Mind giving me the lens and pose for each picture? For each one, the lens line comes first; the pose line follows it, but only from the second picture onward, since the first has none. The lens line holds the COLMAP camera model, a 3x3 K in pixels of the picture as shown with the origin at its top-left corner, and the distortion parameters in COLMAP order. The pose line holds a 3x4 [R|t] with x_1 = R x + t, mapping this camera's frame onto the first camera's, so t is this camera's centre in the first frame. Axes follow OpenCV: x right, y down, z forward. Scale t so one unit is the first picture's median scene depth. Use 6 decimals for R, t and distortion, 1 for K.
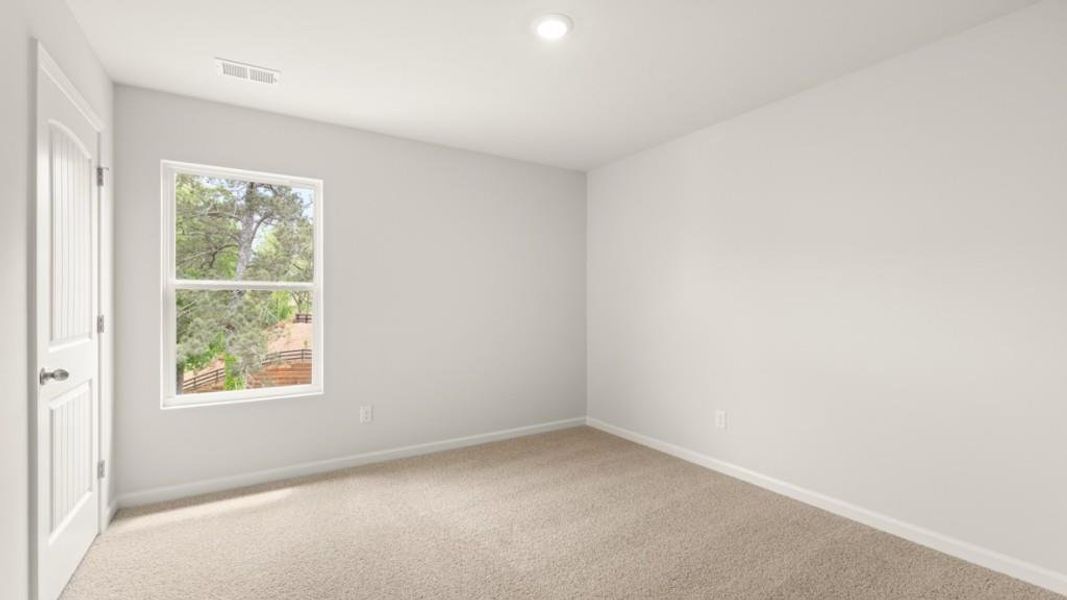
lens RADIAL K [[459.6, 0, 534.6], [0, 459.6, 306.0], [0, 0, 1]] dist [-0.001190, -0.000023]
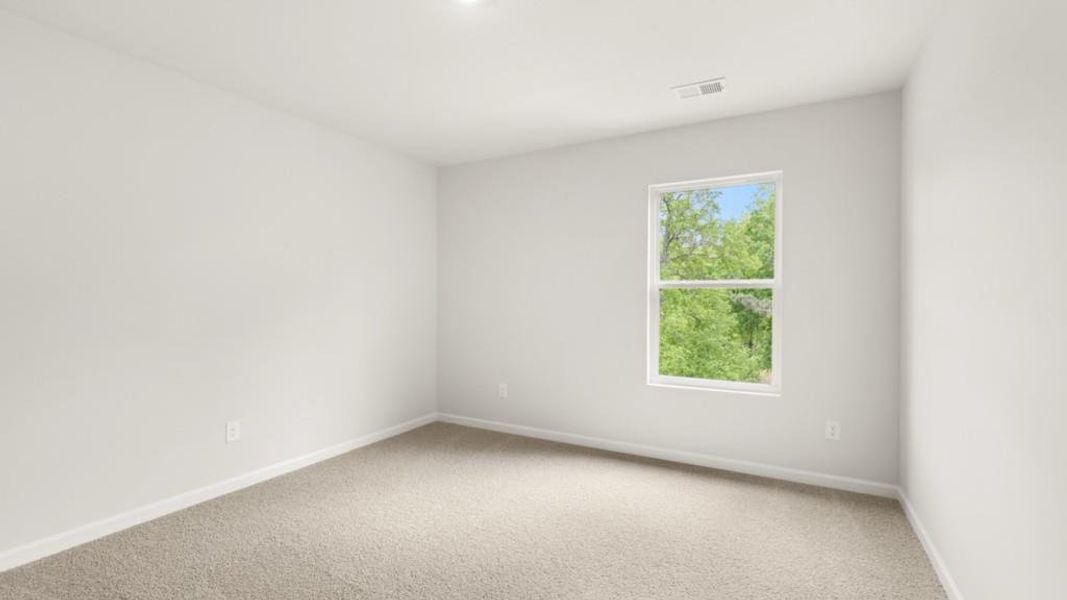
lens RADIAL K [[466.2, 0, 532.1], [0, 466.2, 306.1], [0, 0, 1]] dist [0.000910, 0.000342]
pose [[0.496389, 0.016663, -0.867940, 0.134294], [-0.011487, 0.999854, 0.012625, -0.001677], [0.868024, 0.003703, 0.496508, 0.088836]]
